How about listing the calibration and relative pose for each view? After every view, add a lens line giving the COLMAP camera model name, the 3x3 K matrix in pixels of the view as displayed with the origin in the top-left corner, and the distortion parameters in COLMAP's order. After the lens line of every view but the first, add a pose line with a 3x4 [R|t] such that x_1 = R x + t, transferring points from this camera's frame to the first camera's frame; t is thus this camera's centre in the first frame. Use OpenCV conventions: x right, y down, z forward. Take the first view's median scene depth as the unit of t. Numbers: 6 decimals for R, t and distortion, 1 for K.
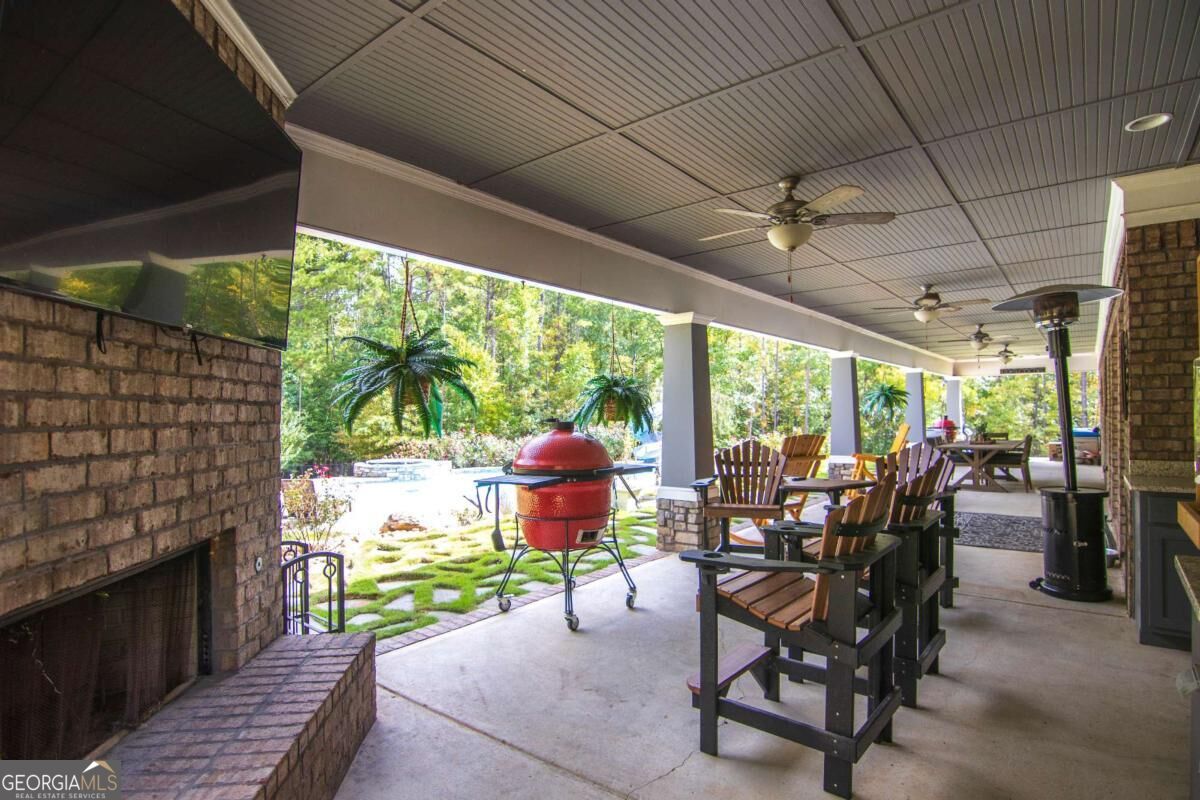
lens RADIAL K [[622.1, 0, 608.7], [0, 622.1, 410.6], [0, 0, 1]] dist [-0.014169, -0.006313]
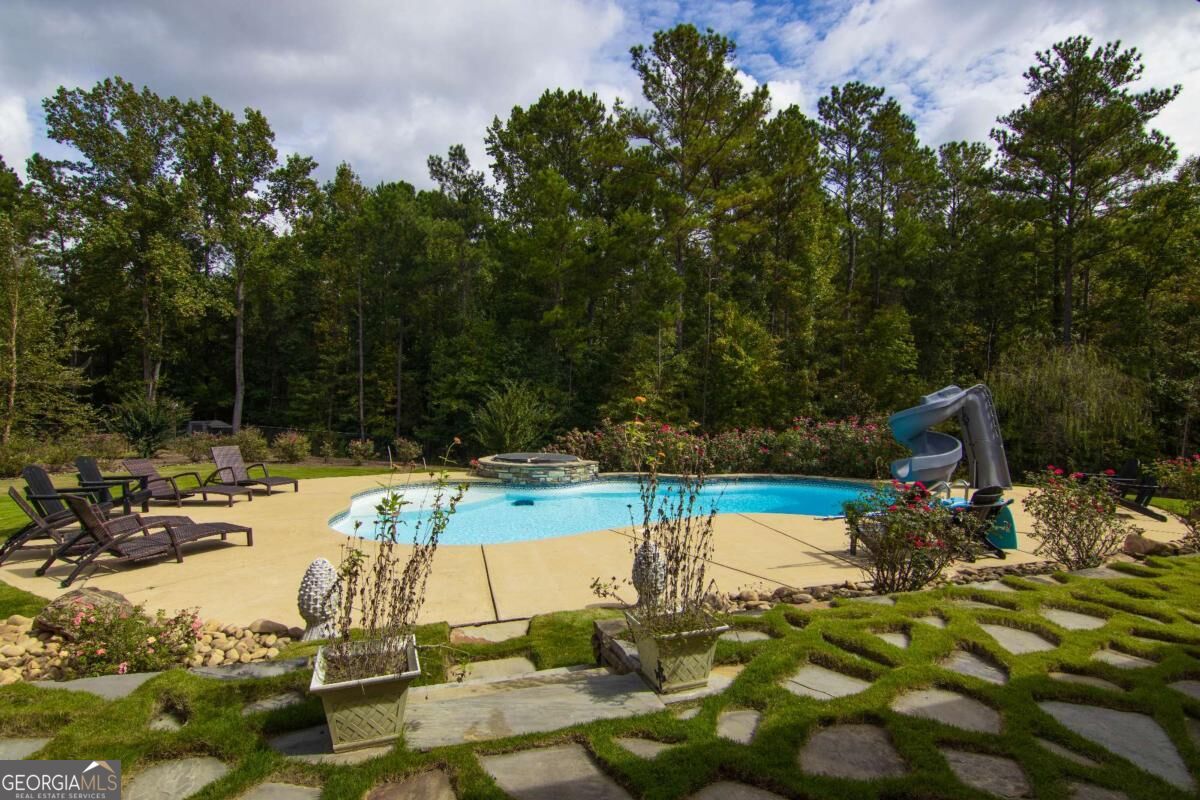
lens RADIAL K [[622.1, 0, 597.6], [0, 622.1, 407.9], [0, 0, 1]] dist [-0.014169, -0.006313]
pose [[0.841683, 0.031465, -0.539055, 0.068126], [-0.019996, 0.999432, 0.027117, -0.000803], [0.539602, -0.012045, 0.841834, 0.187725]]
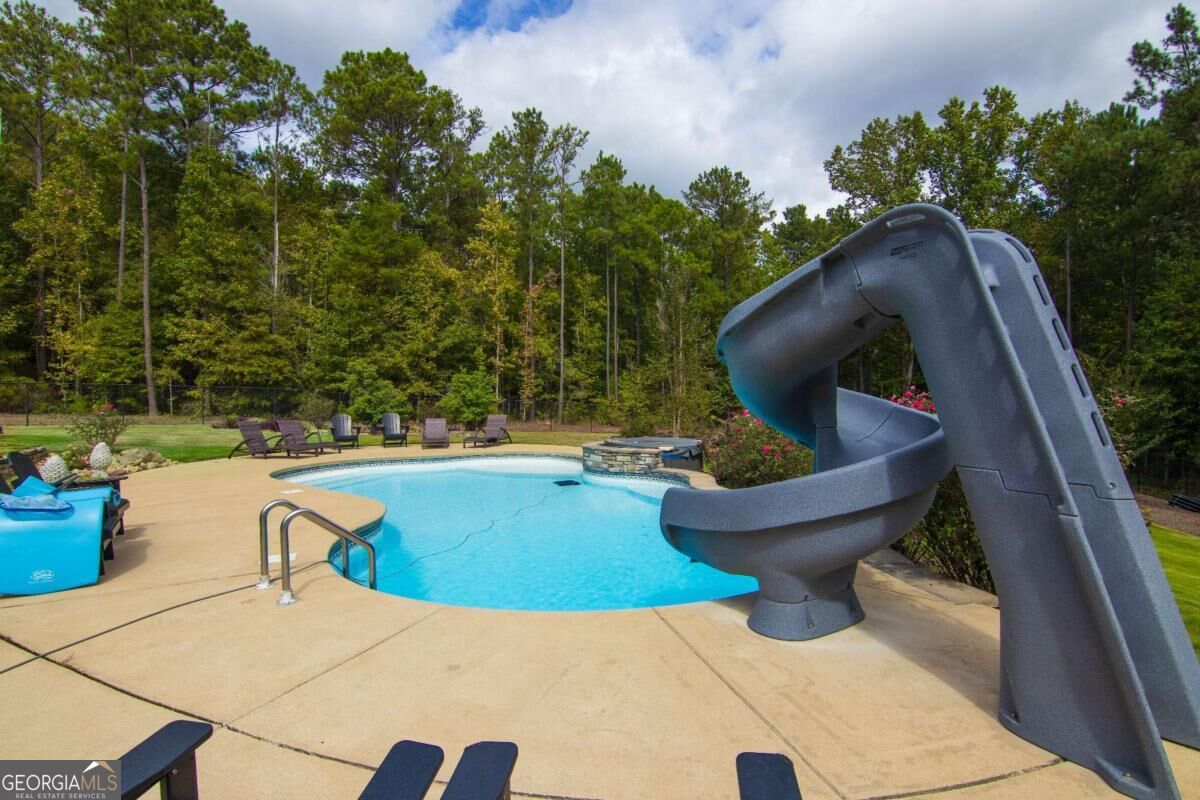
lens RADIAL K [[622.1, 0, 634.3], [0, 622.1, 397.5], [0, 0, 1]] dist [-0.014169, -0.006313]
pose [[-0.287996, 0.017847, -0.957465, 0.133917], [0.010404, 0.999826, 0.015508, 0.012639], [0.957575, -0.005495, -0.288131, 0.556085]]
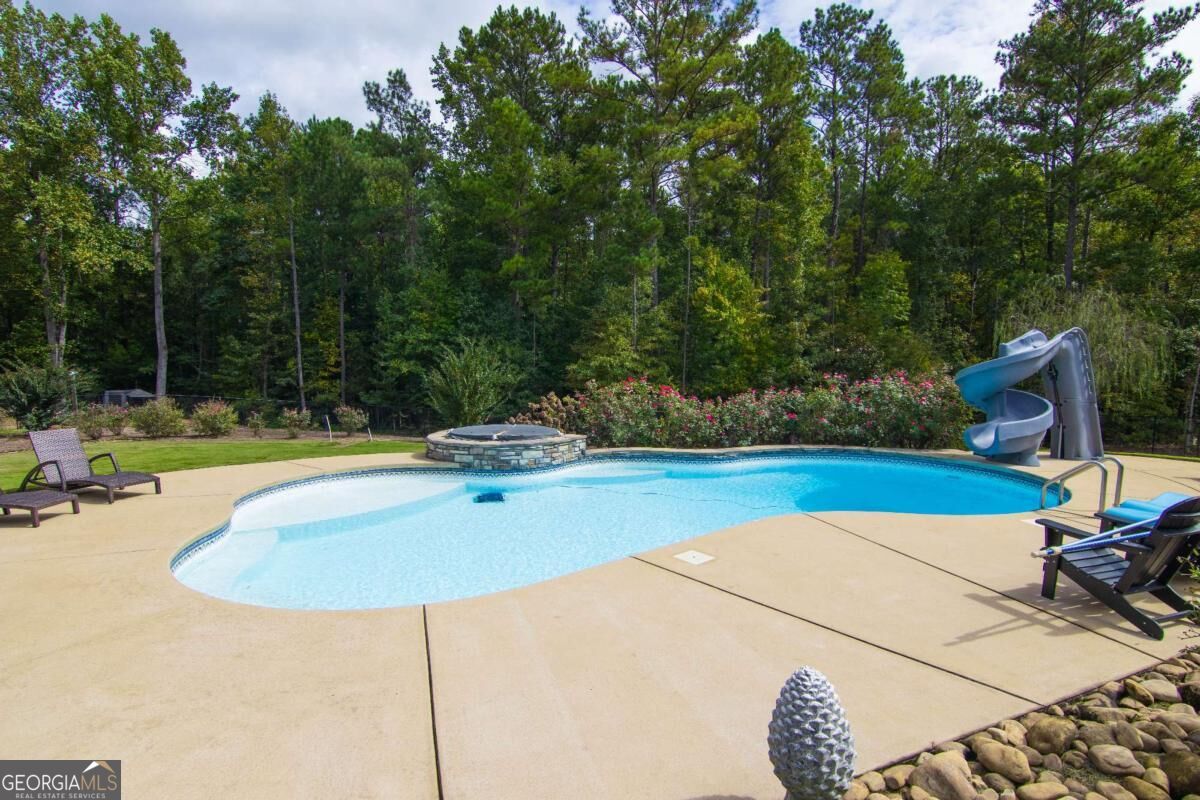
lens RADIAL K [[622.1, 0, 599.8], [0, 622.1, 410.4], [0, 0, 1]] dist [-0.014169, -0.006313]
pose [[0.877460, 0.049708, -0.477068, 0.013116], [-0.005329, 0.995564, 0.093932, 0.002727], [0.479621, -0.079879, 0.873832, 0.251879]]
